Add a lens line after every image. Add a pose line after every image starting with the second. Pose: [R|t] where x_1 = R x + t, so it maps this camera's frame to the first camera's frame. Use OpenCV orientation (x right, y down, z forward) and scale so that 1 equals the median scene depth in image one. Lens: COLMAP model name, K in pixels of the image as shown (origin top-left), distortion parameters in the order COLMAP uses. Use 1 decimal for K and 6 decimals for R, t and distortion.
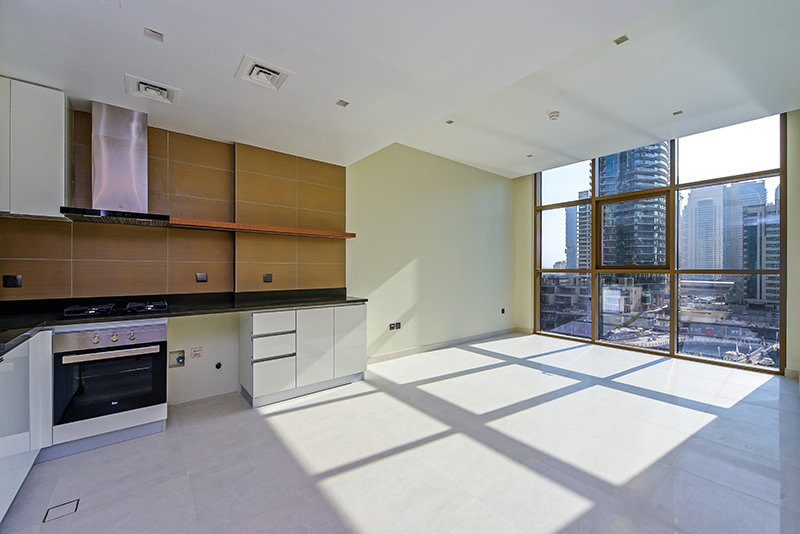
lens RADIAL K [[313.5, 0, 400.0], [0, 313.5, 267.0], [0, 0, 1]] dist [0.000405, 0.000079]
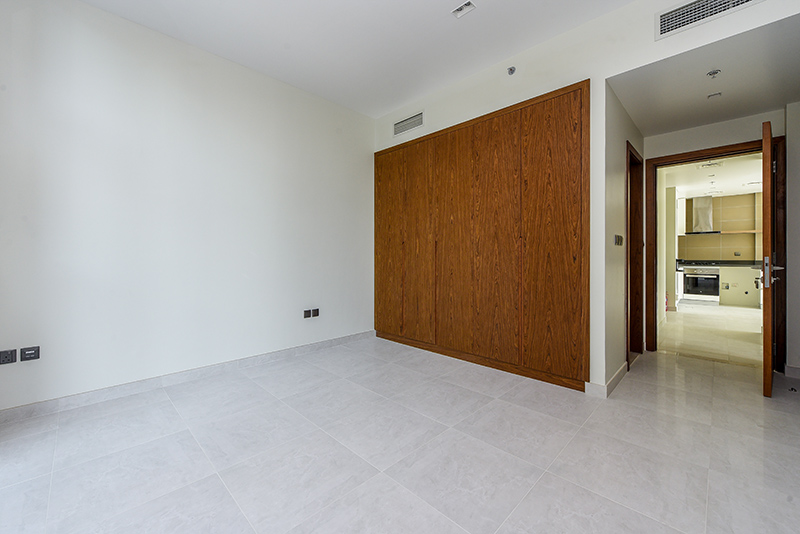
lens RADIAL K [[323.8, 0, 401.2], [0, 323.8, 257.6], [0, 0, 1]] dist [-0.000460, -0.000072]
pose [[0.114065, 0.003698, -0.993466, 1.826157], [0.006381, 0.999970, 0.004455, 0.041159], [0.993453, -0.006847, 0.114038, -2.182464]]
